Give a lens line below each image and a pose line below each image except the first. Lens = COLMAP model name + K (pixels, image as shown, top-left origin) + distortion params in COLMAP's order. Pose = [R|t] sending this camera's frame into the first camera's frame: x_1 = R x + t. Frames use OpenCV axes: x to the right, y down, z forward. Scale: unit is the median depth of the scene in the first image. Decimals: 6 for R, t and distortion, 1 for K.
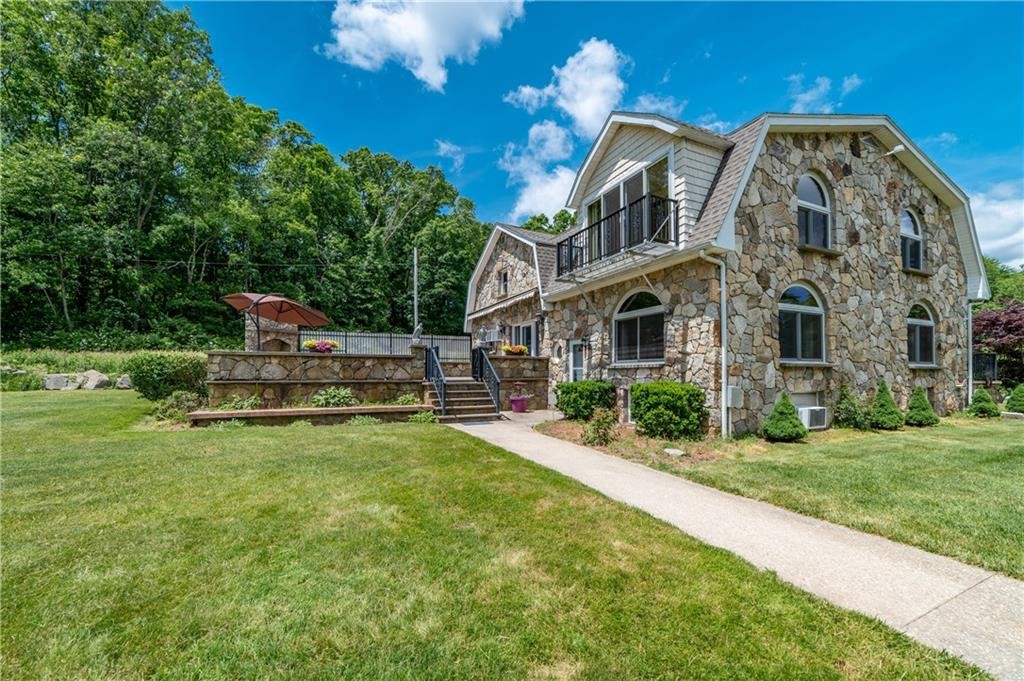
lens RADIAL K [[402.6, 0, 513.6], [0, 402.6, 374.8], [0, 0, 1]] dist [-0.025711, 0.010207]
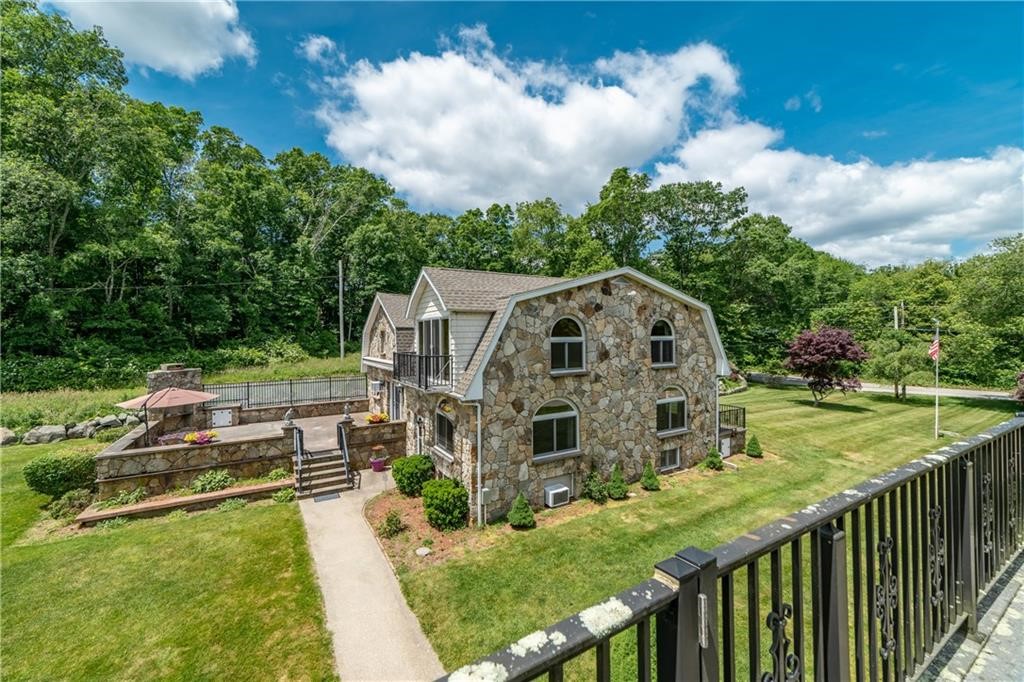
lens RADIAL K [[391.5, 0, 512.0], [0, 391.5, 341.0], [0, 0, 1]] dist [-0.026563, 0.009480]
pose [[0.994800, -0.009352, 0.101418, 0.389958], [0.008390, 0.999916, 0.009913, -0.402629], [-0.101502, -0.009011, 0.994795, -0.316217]]
